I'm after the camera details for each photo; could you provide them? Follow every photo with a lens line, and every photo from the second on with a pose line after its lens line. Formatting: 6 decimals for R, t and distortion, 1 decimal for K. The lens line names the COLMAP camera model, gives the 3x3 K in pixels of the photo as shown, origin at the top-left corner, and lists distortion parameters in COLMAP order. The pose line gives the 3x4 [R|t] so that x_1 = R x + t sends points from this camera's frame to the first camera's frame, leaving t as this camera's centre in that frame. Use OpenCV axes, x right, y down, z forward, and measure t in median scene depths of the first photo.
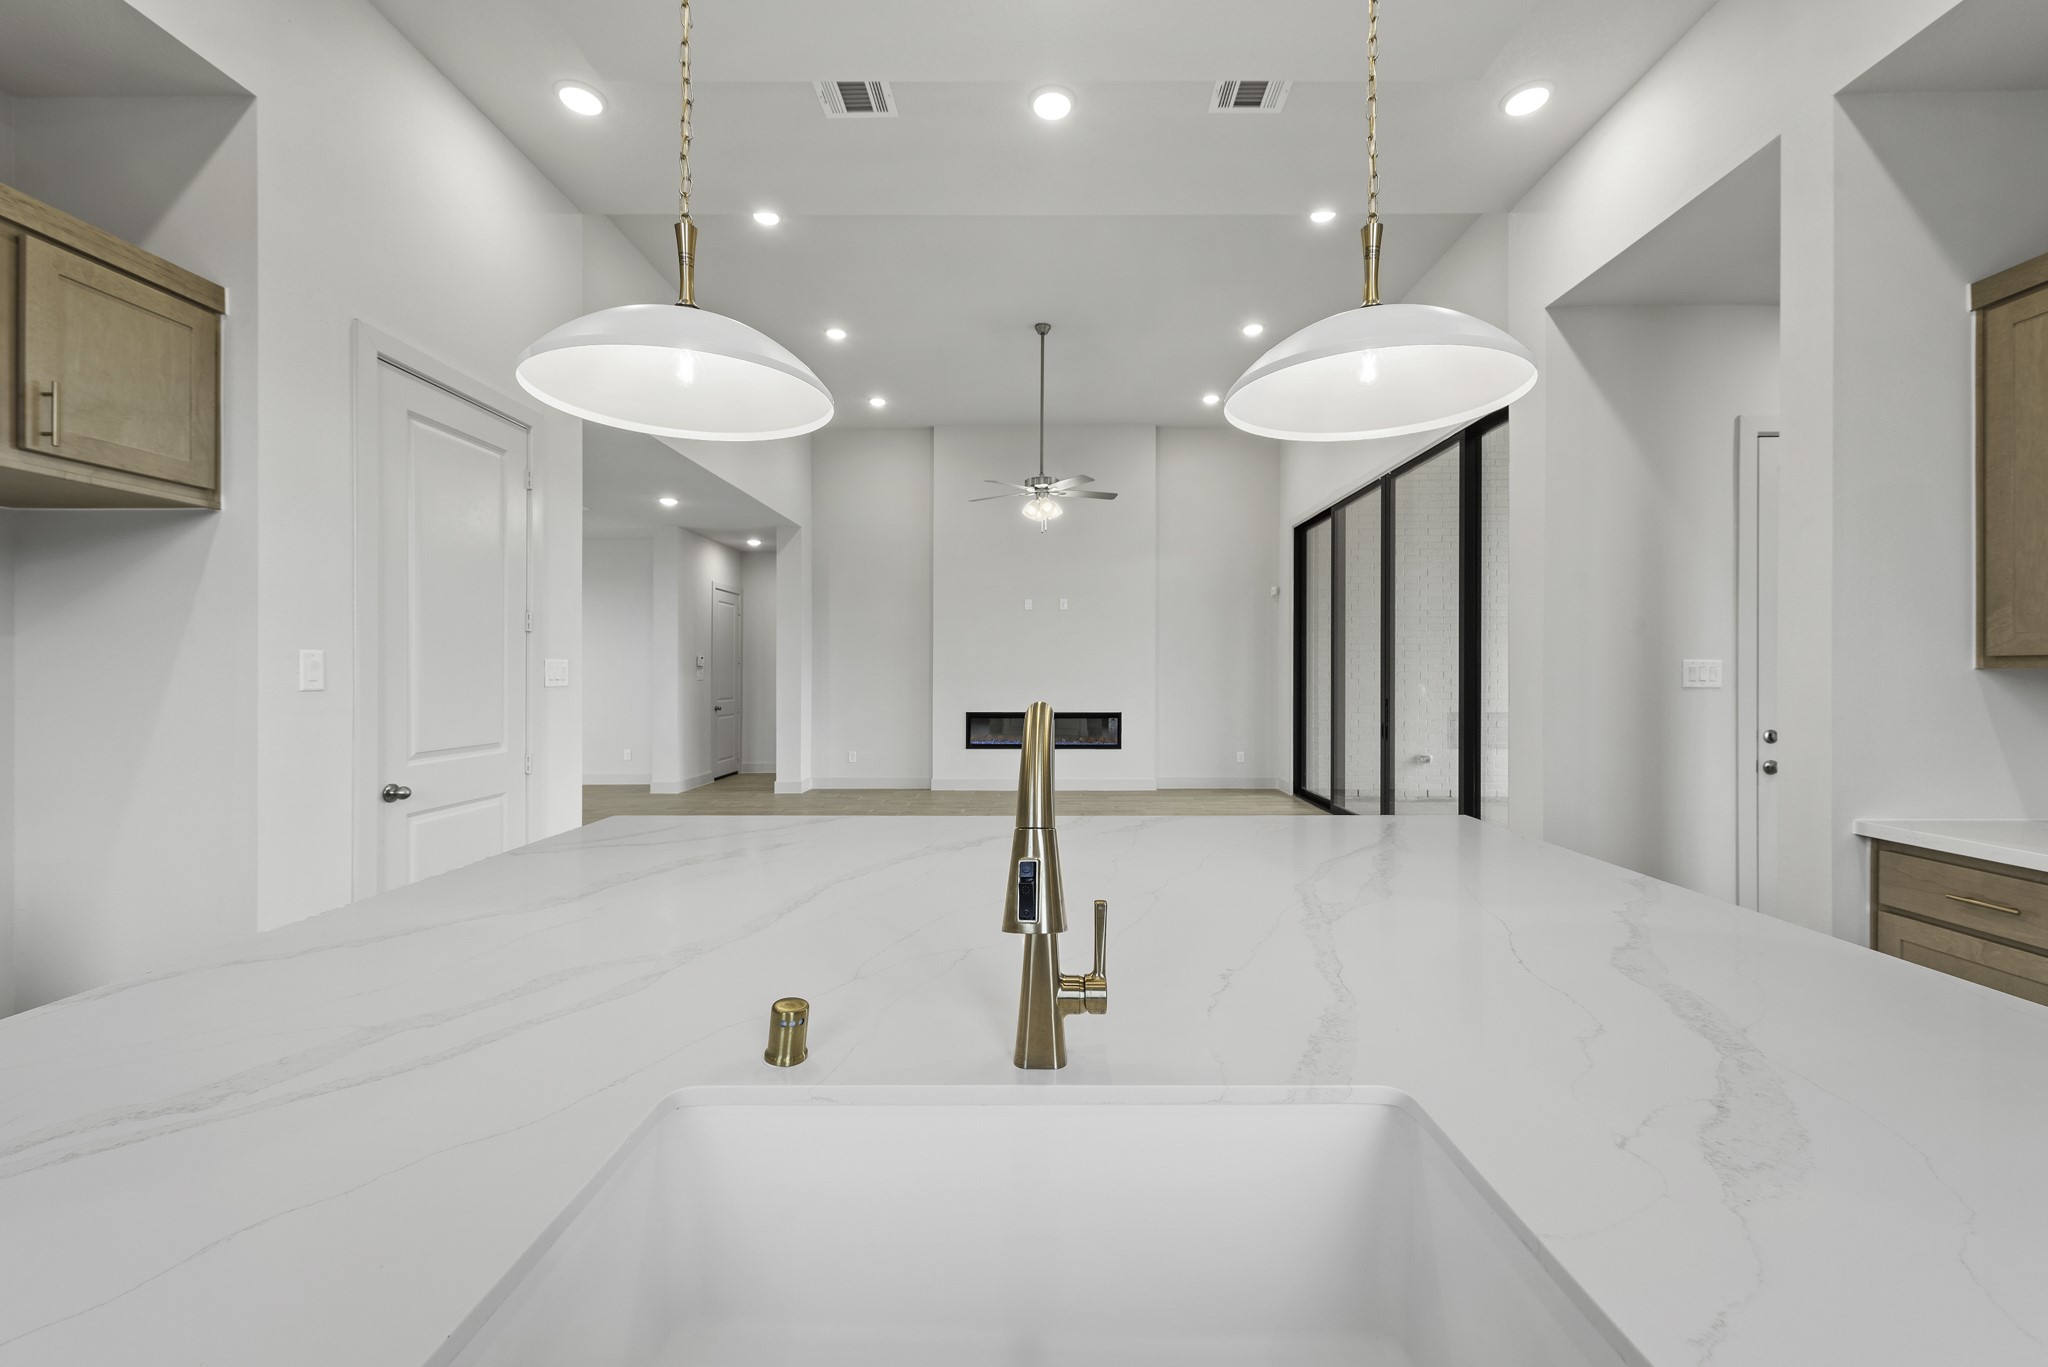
lens RADIAL K [[816.2, 0, 1026.7], [0, 816.2, 672.0], [0, 0, 1]] dist [0.001360, 0.000217]
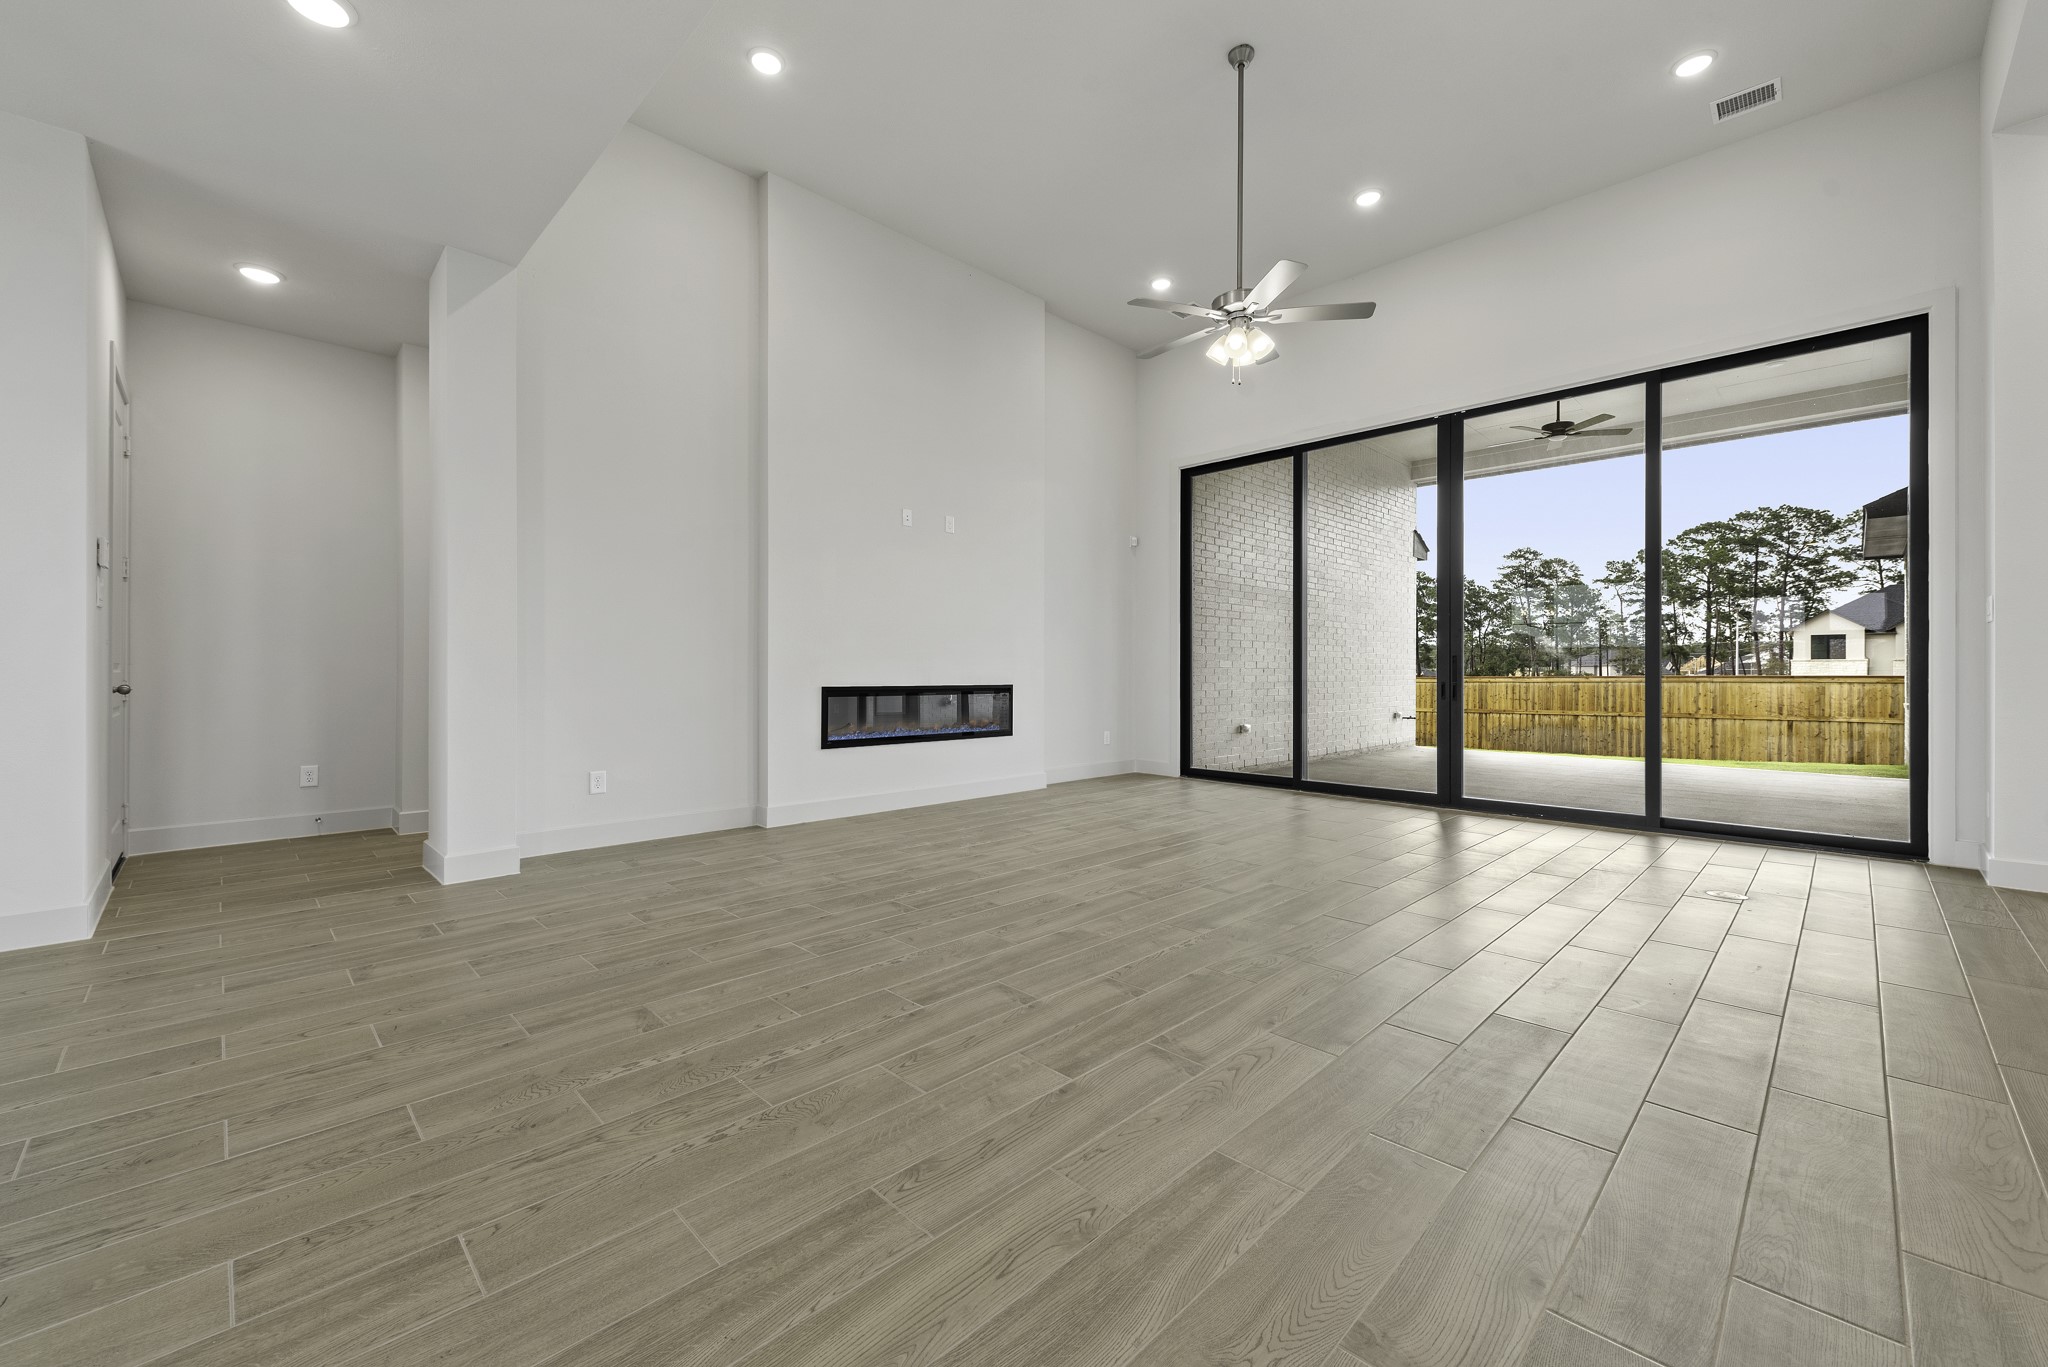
lens RADIAL K [[816.2, 0, 1026.7], [0, 816.2, 672.0], [0, 0, 1]] dist [0.001360, 0.000217]
pose [[0.702364, 0.001706, 0.711816, -0.388400], [-0.008459, 0.999947, 0.005951, 0.033633], [-0.711767, -0.010201, 0.702341, 0.482881]]
